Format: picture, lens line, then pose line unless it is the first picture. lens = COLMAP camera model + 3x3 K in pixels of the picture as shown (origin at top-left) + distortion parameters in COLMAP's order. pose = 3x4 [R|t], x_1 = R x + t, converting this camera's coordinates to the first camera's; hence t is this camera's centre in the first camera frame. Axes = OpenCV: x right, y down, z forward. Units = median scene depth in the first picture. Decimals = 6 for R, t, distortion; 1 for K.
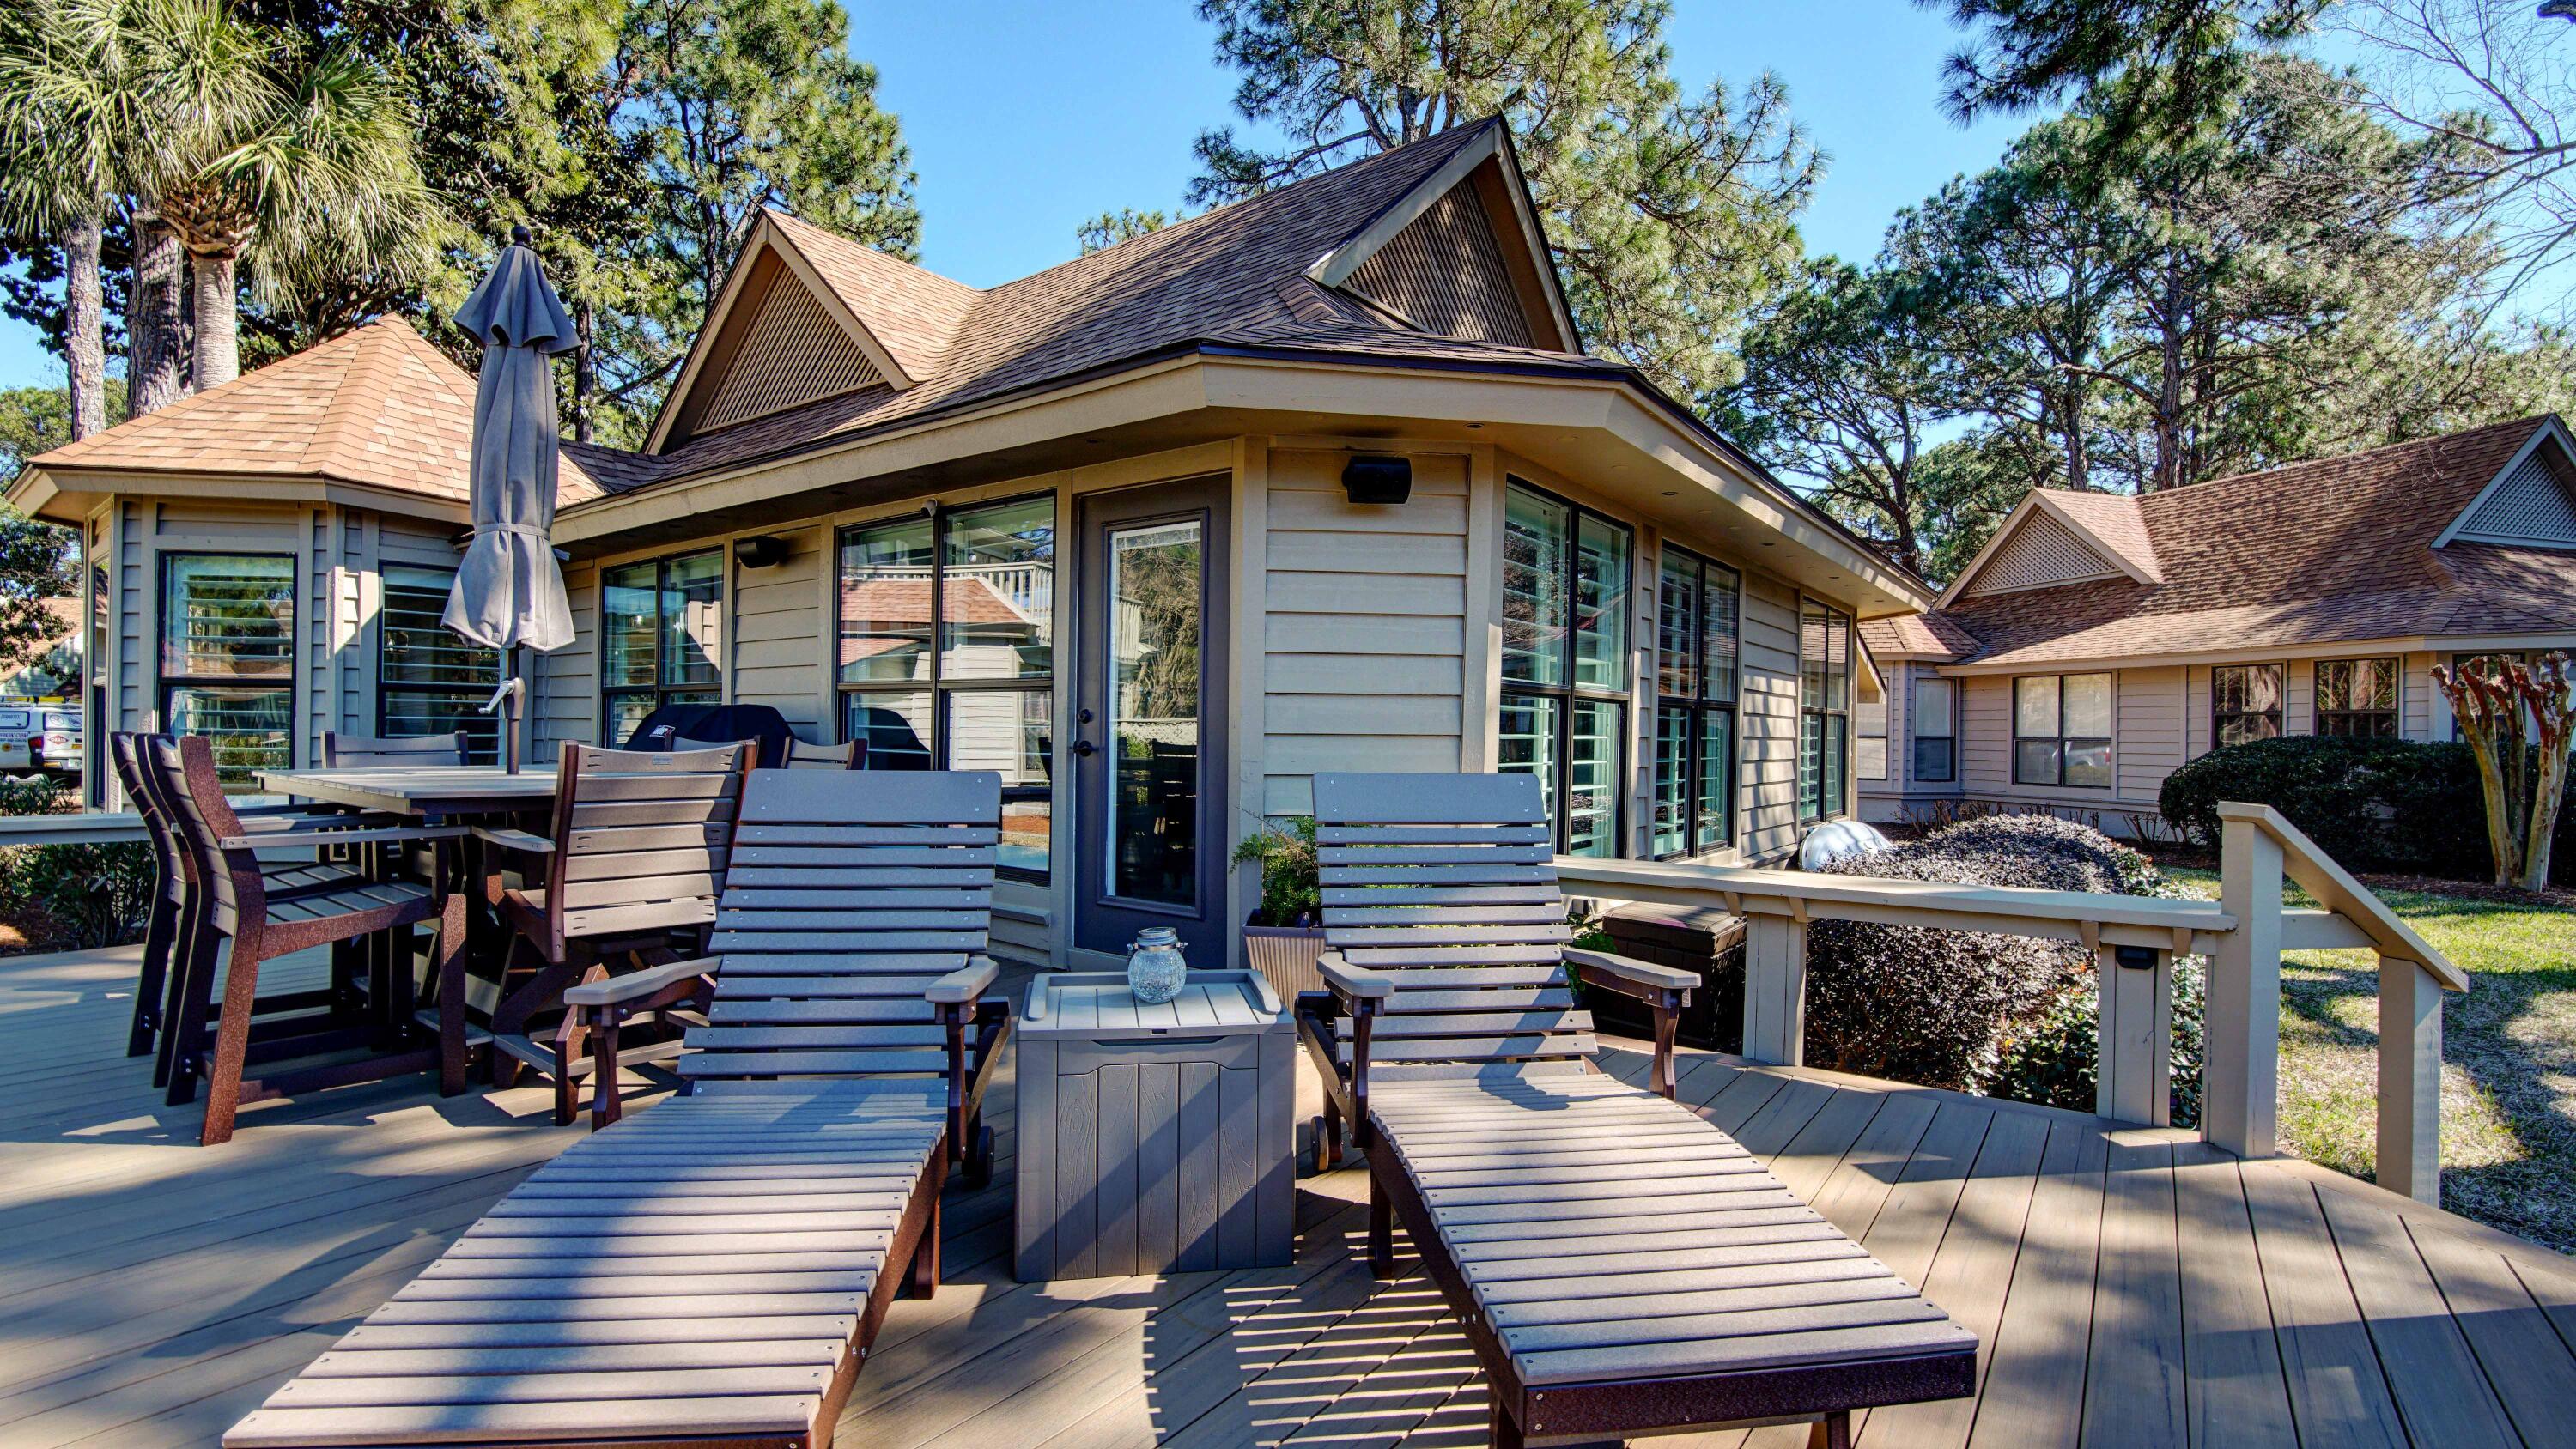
lens RADIAL K [[1151.8, 0, 1279.3], [0, 1151.8, 721.1], [0, 0, 1]] dist [-0.020443, 0.001955]
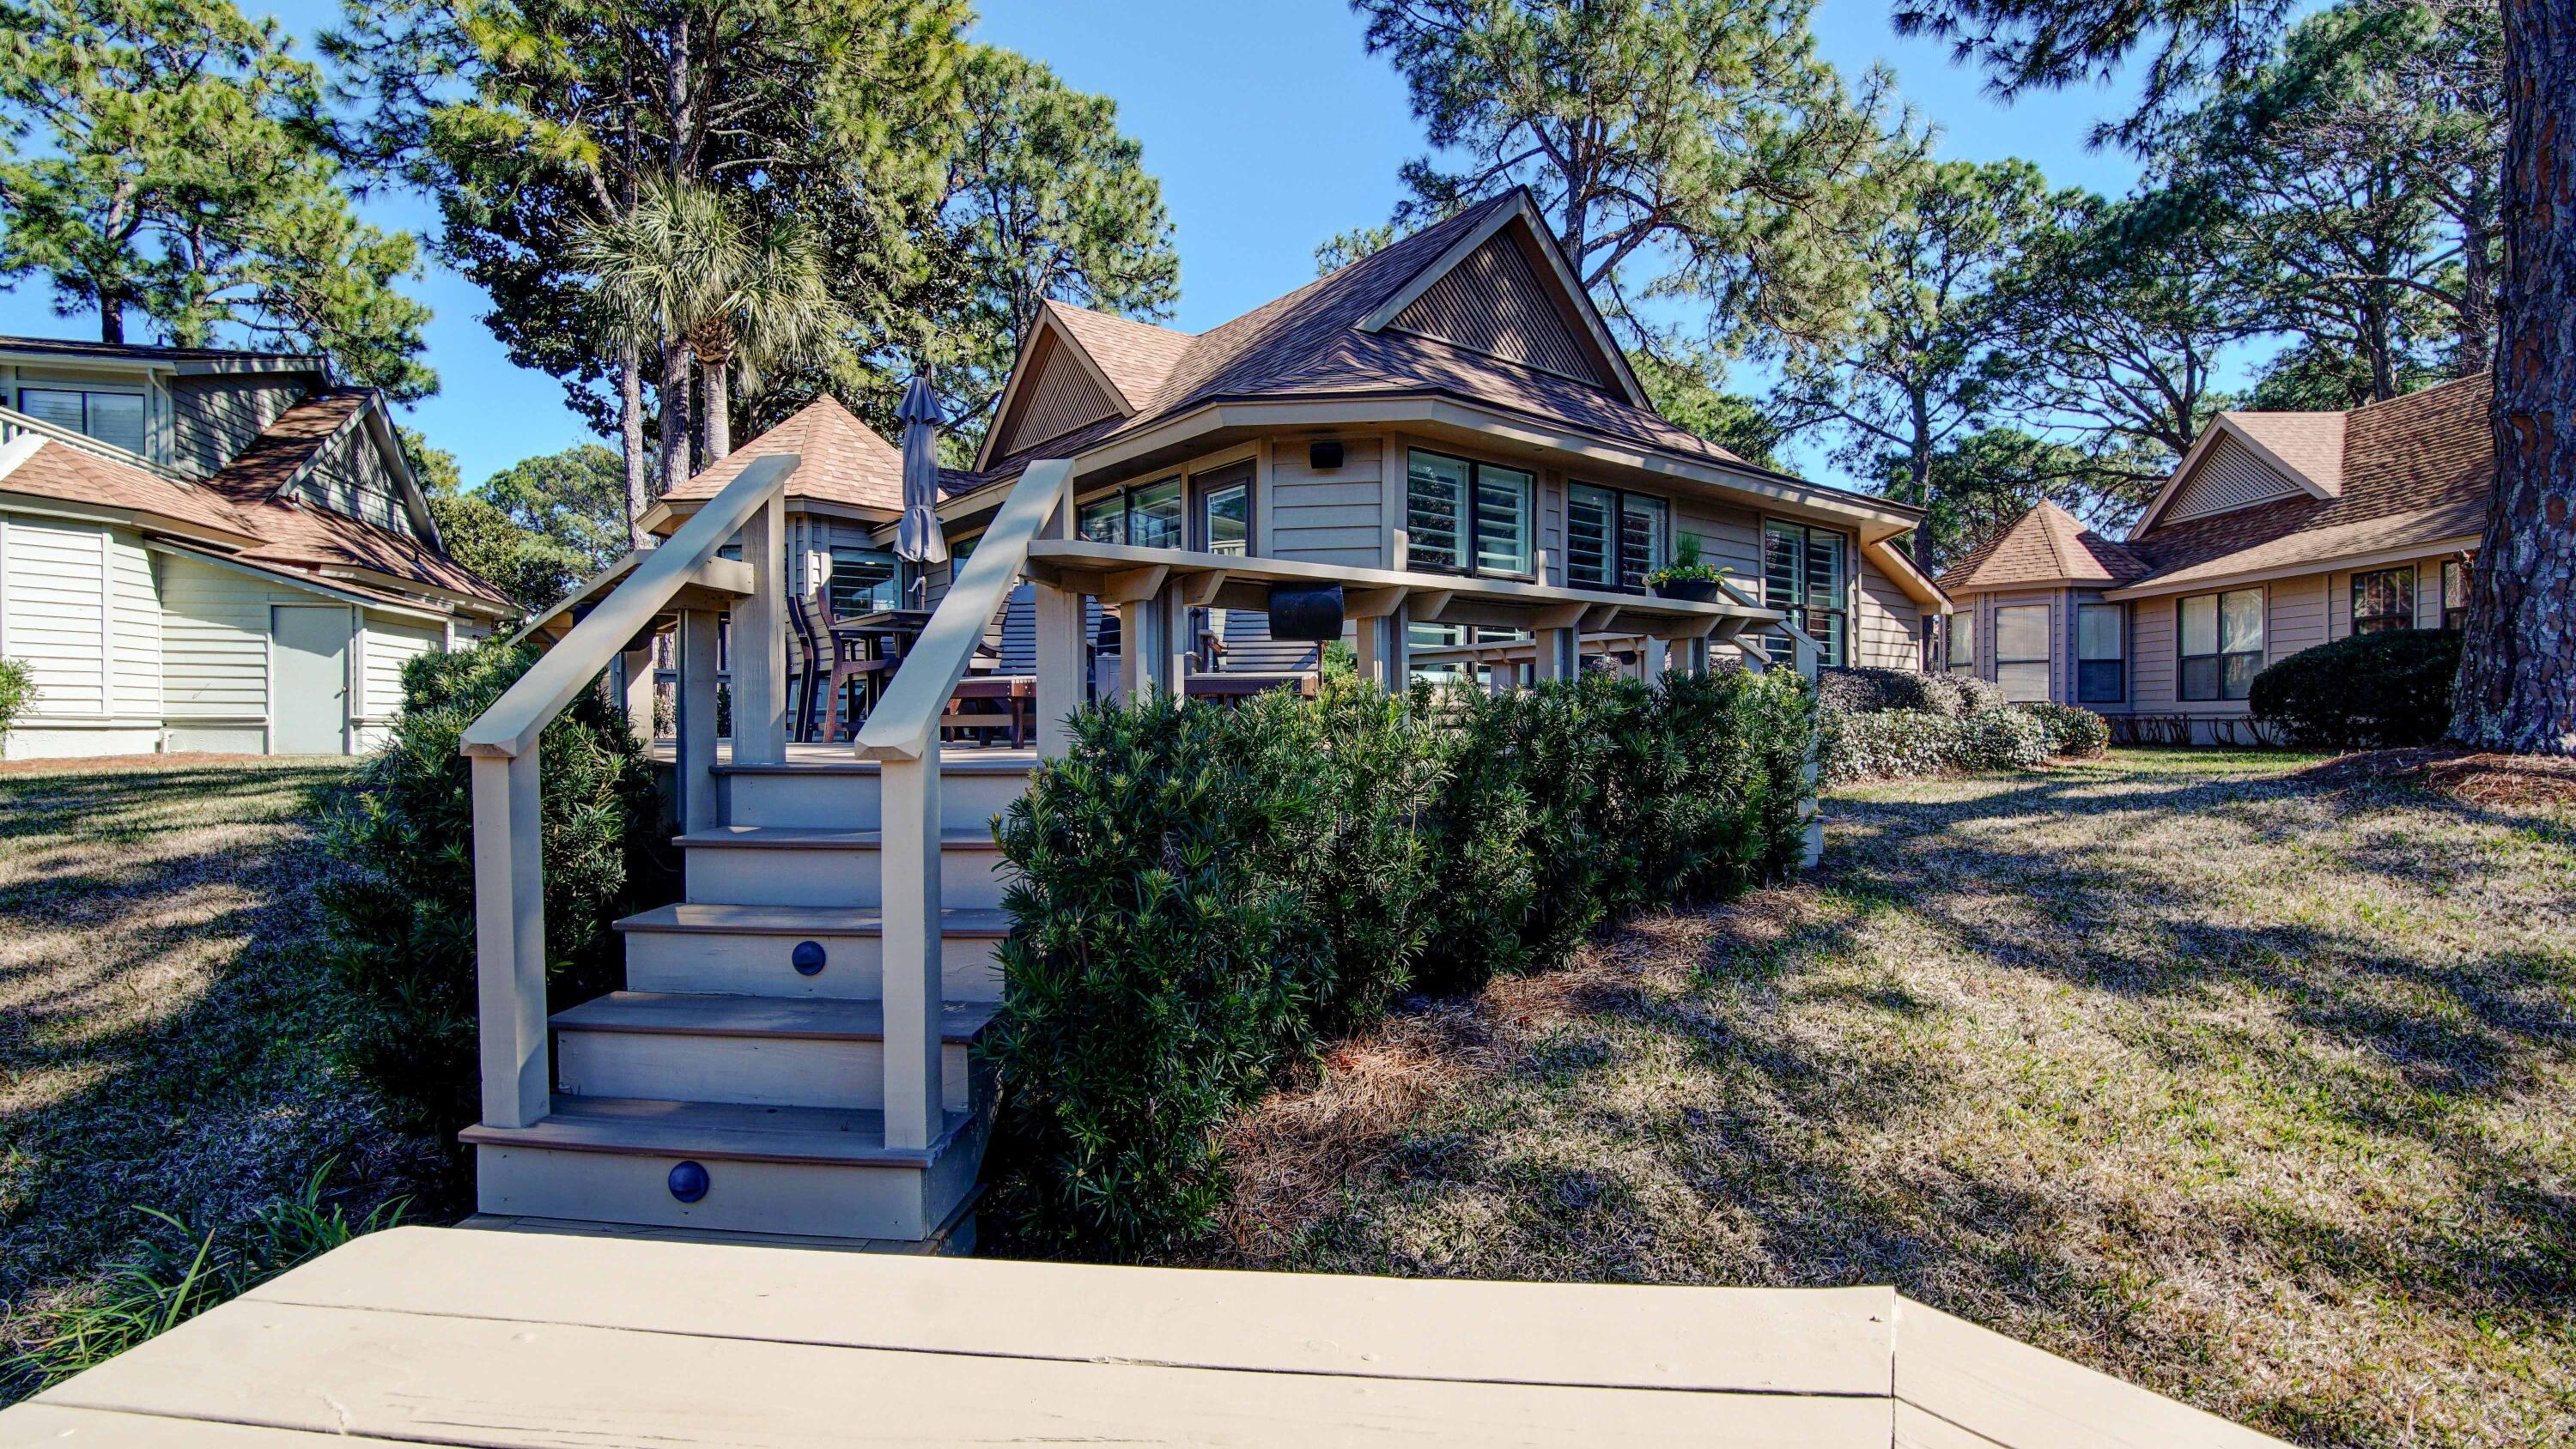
lens RADIAL K [[1151.8, 0, 1283.4], [0, 1151.8, 719.4], [0, 0, 1]] dist [-0.020443, 0.001955]
pose [[0.969334, -0.018522, -0.245047, 0.107702], [0.020547, 0.999773, 0.005712, 0.048242], [0.244885, -0.010572, 0.969494, -0.194907]]
